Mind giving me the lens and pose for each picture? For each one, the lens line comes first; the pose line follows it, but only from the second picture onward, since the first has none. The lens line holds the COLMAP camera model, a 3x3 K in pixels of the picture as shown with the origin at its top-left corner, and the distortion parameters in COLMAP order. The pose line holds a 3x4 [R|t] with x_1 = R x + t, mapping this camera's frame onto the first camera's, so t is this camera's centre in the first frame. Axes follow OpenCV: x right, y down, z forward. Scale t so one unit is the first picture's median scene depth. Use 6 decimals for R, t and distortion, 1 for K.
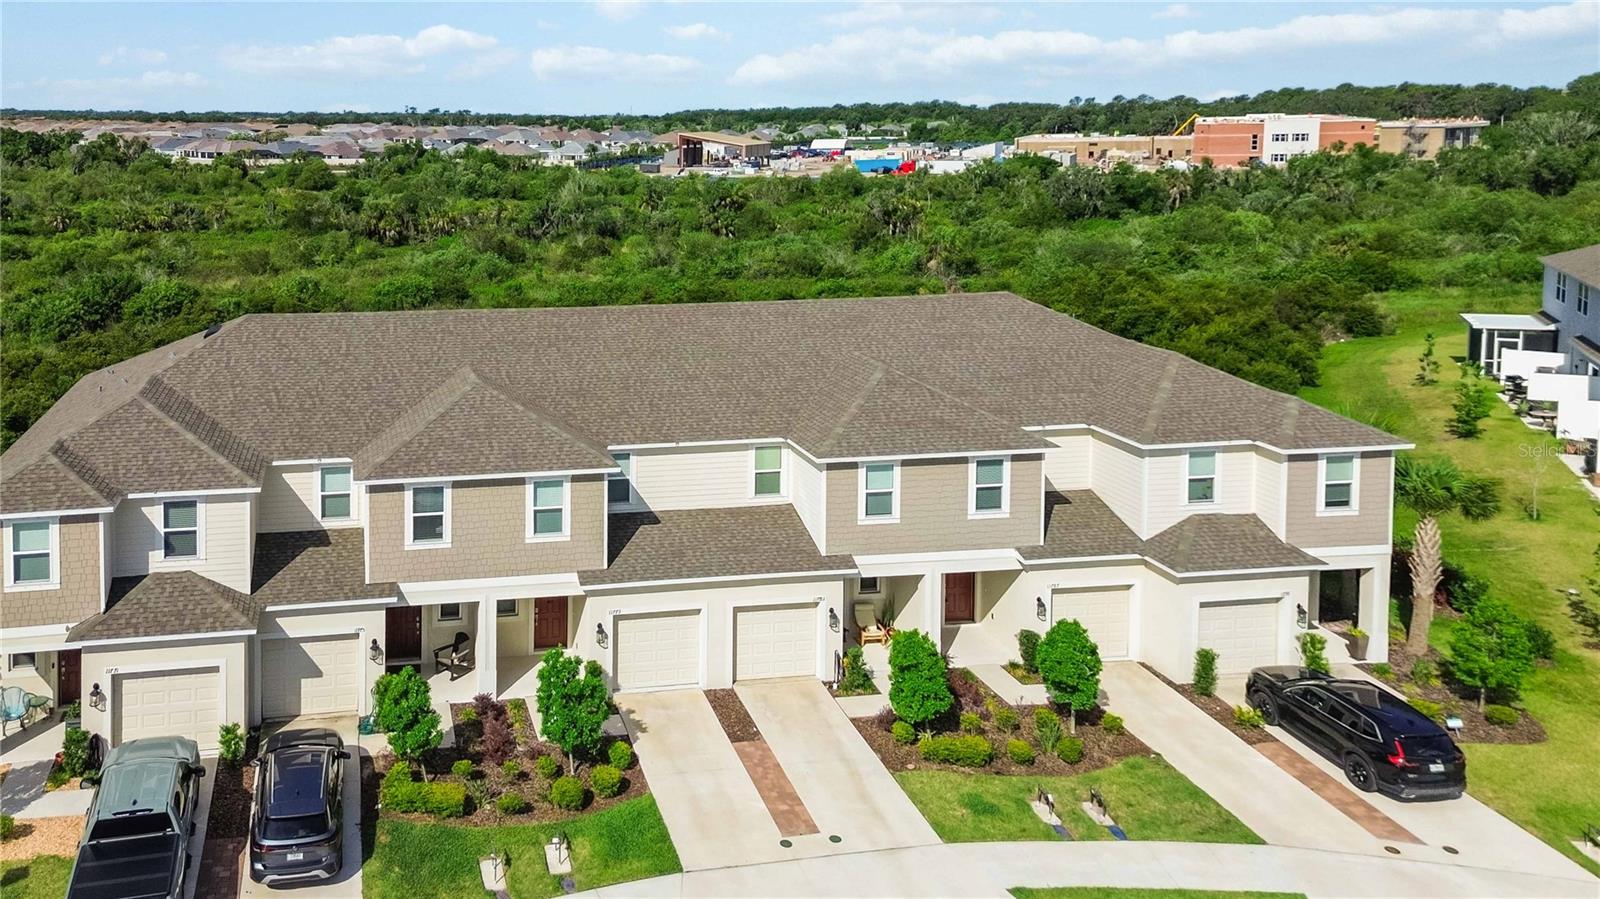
lens RADIAL K [[1202.9, 0, 523.3], [0, 1202.9, 269.4], [0, 0, 1]] dist [0.076154, -0.001165]
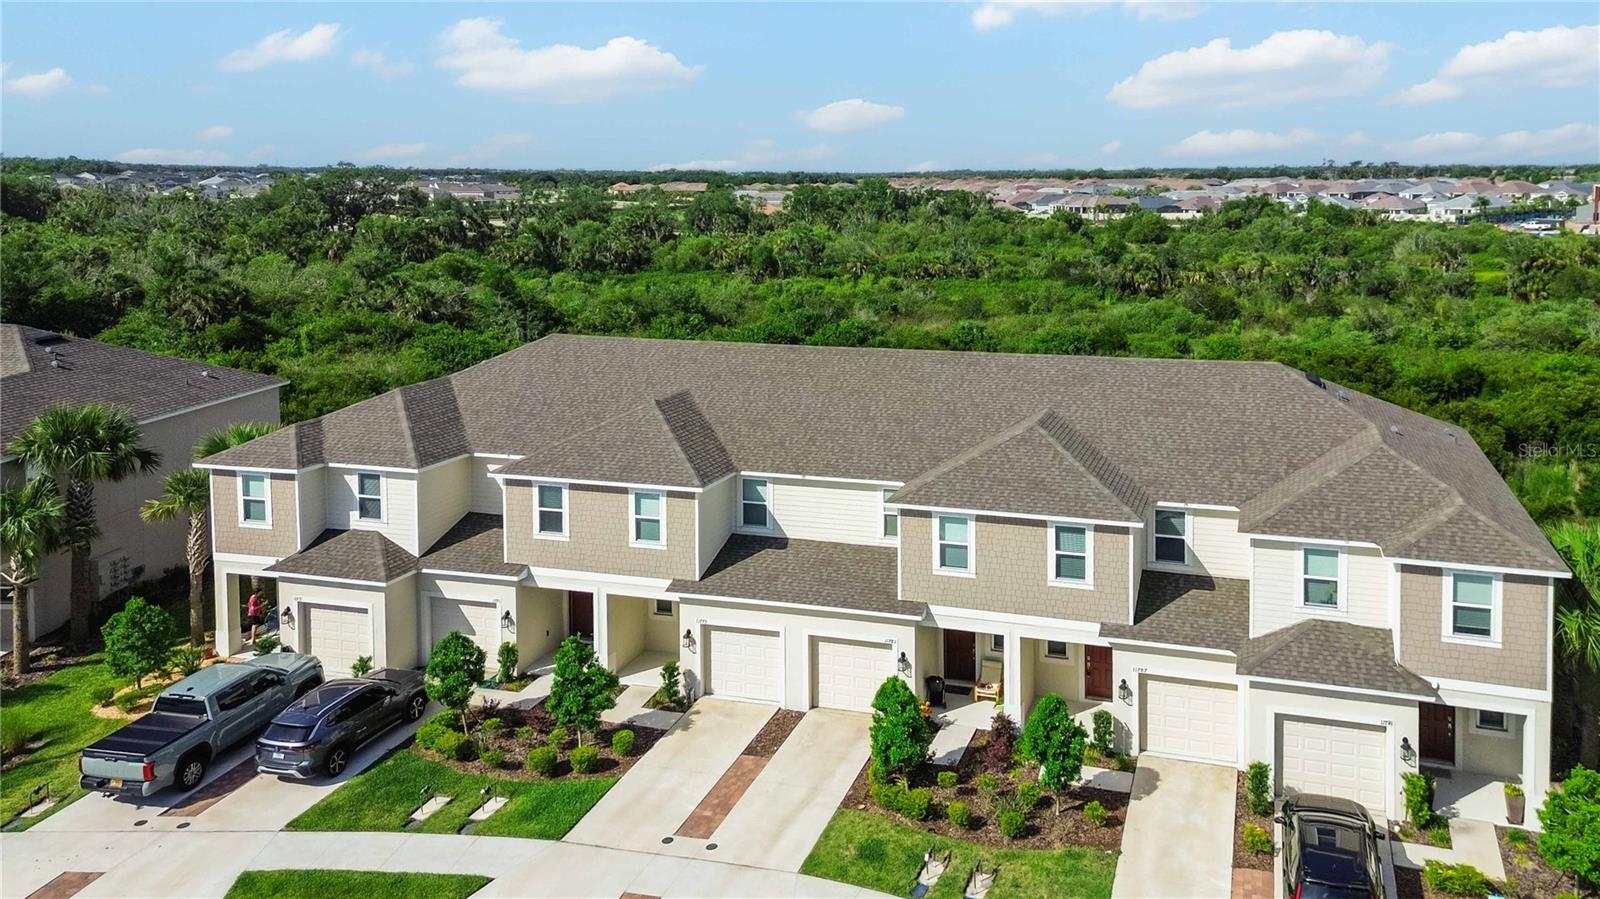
lens RADIAL K [[1180.2, 0, 903.8], [0, 1180.2, 354.0], [0, 0, 1]] dist [0.100582, -0.003059]
pose [[0.907148, 0.066125, -0.415584, 0.657765], [-0.054989, 0.997736, 0.038722, -0.006860], [0.417204, -0.012274, 0.908730, 0.109020]]
